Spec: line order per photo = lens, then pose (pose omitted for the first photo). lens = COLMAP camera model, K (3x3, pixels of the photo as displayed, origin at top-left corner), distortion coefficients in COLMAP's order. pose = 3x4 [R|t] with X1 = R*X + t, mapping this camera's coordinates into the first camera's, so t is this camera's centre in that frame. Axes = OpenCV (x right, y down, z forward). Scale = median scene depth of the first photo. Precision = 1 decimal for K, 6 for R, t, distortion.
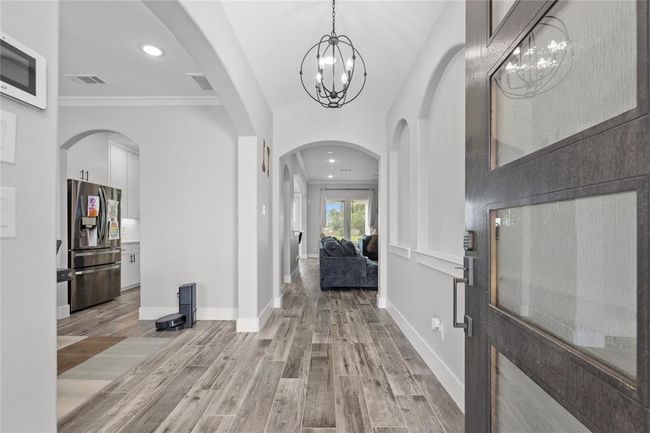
lens RADIAL K [[283.5, 0, 325.6], [0, 283.5, 214.4], [0, 0, 1]] dist [0.004412, 0.000854]
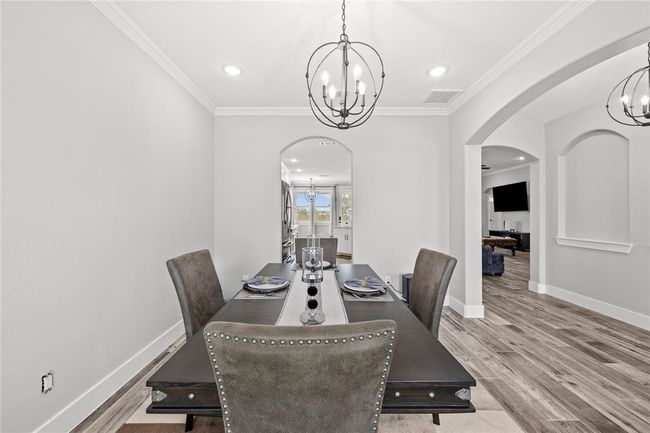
lens RADIAL K [[254.9, 0, 326.9], [0, 254.9, 217.4], [0, 0, 1]] dist [-0.003310, -0.000433]
pose [[0.999780, 0.007554, 0.019563, -1.086968], [-0.008480, 0.998826, 0.047698, -0.014491], [-0.019179, -0.047853, 0.998670, 0.070205]]
